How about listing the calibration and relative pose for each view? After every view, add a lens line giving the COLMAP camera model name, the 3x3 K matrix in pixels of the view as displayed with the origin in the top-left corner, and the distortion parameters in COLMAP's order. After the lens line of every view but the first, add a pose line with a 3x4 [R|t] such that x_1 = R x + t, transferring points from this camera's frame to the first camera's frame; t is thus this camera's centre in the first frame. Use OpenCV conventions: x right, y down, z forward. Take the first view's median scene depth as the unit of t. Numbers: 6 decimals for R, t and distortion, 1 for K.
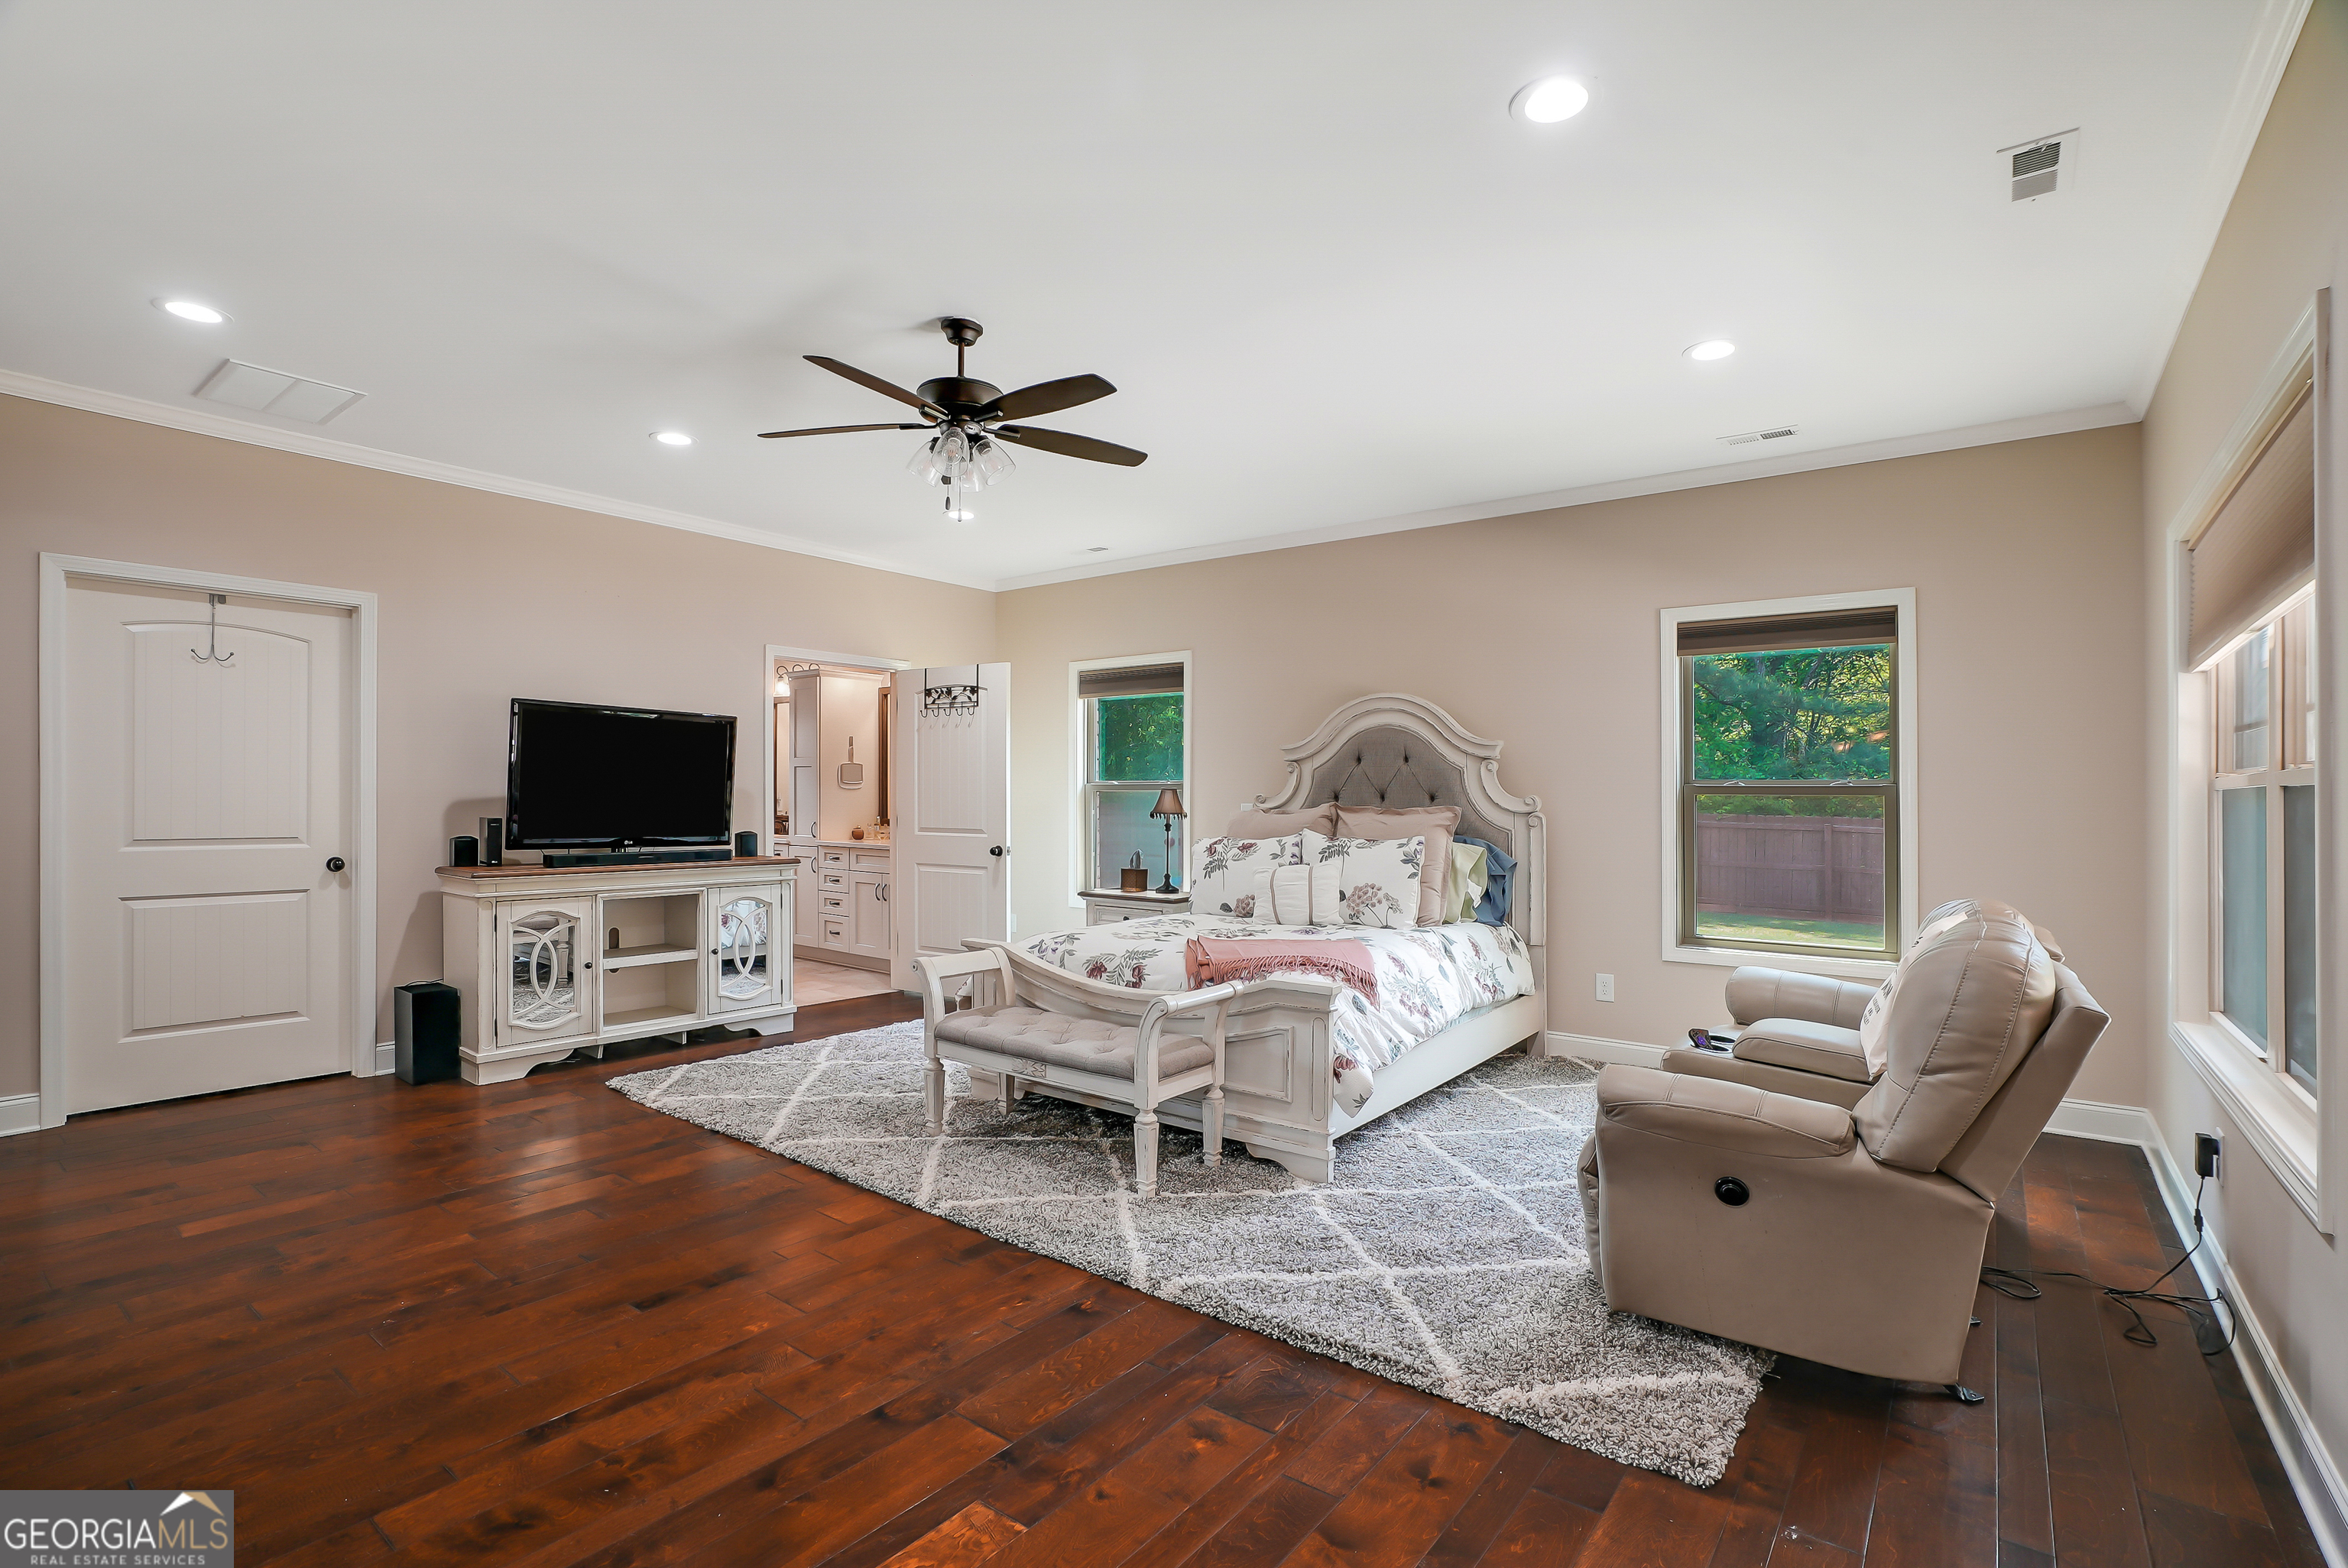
lens RADIAL K [[1079.8, 0, 1169.2], [0, 1079.8, 794.6], [0, 0, 1]] dist [-0.043912, 0.013269]
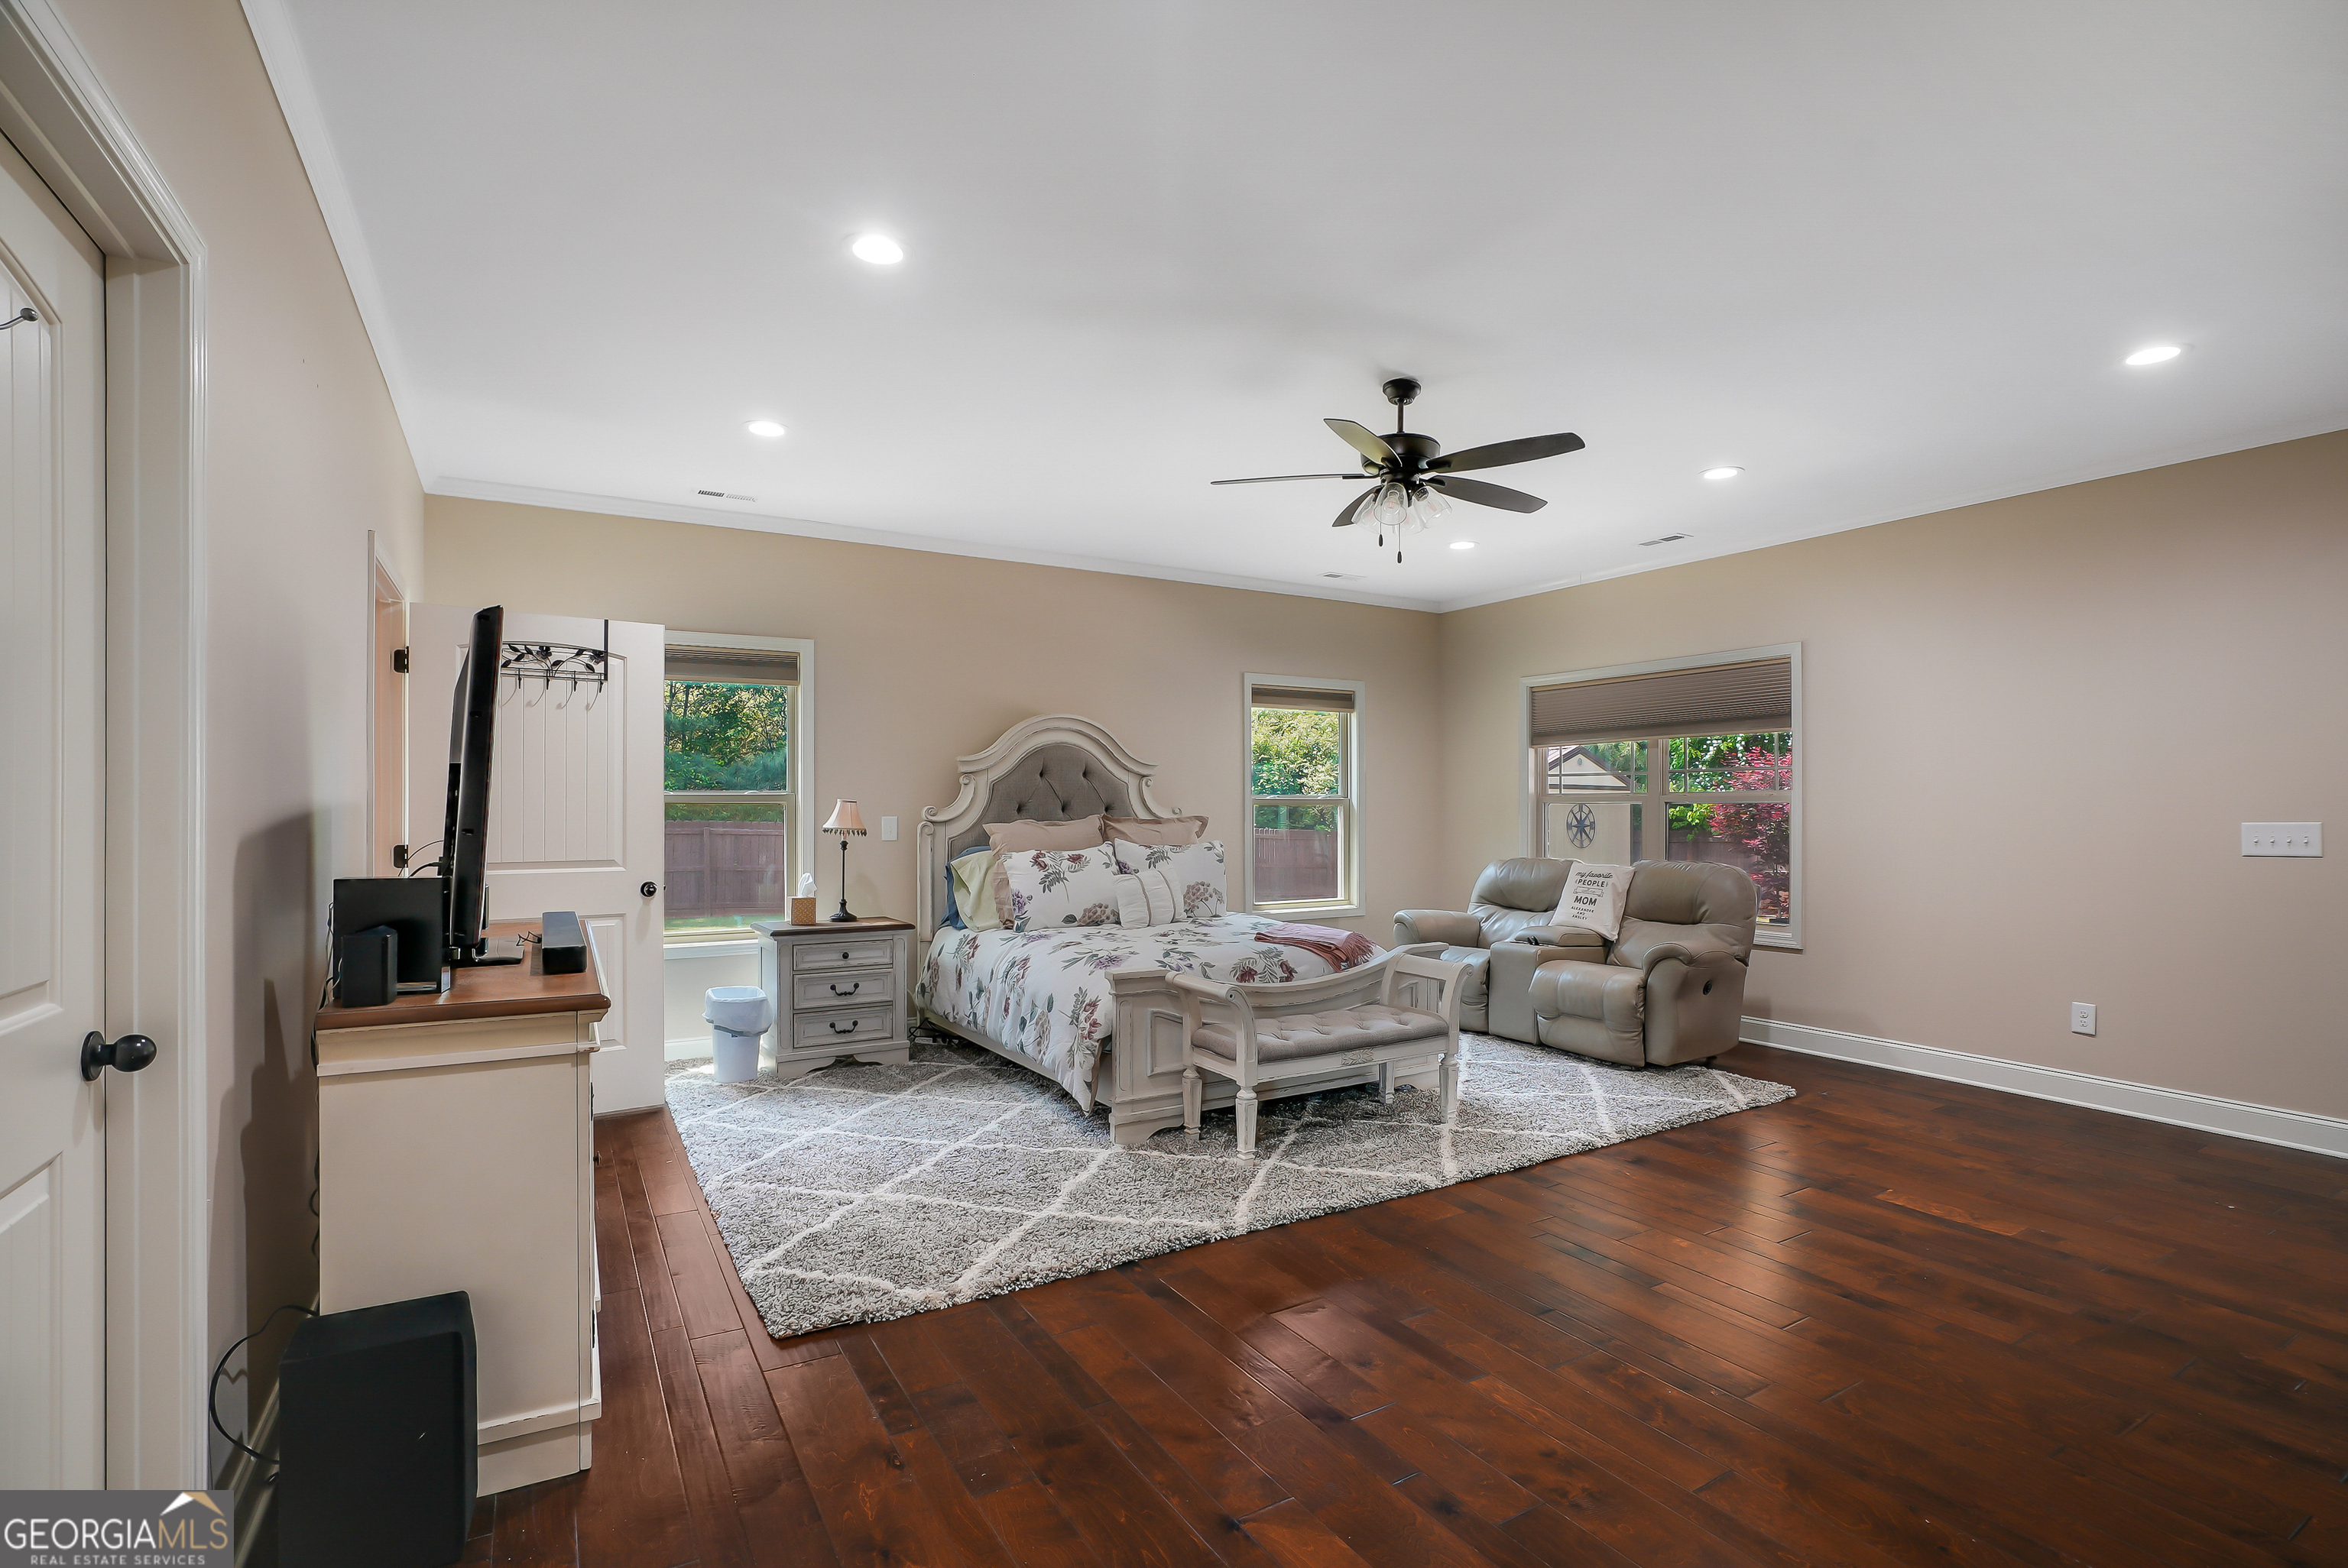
lens RADIAL K [[1079.8, 0, 1180.3], [0, 1079.8, 792.1], [0, 0, 1]] dist [-0.043912, 0.013269]
pose [[0.375393, 0.005381, 0.926850, -0.848800], [0.000053, 0.999983, -0.005827, -0.009206], [-0.926866, 0.002236, 0.375386, 0.516887]]
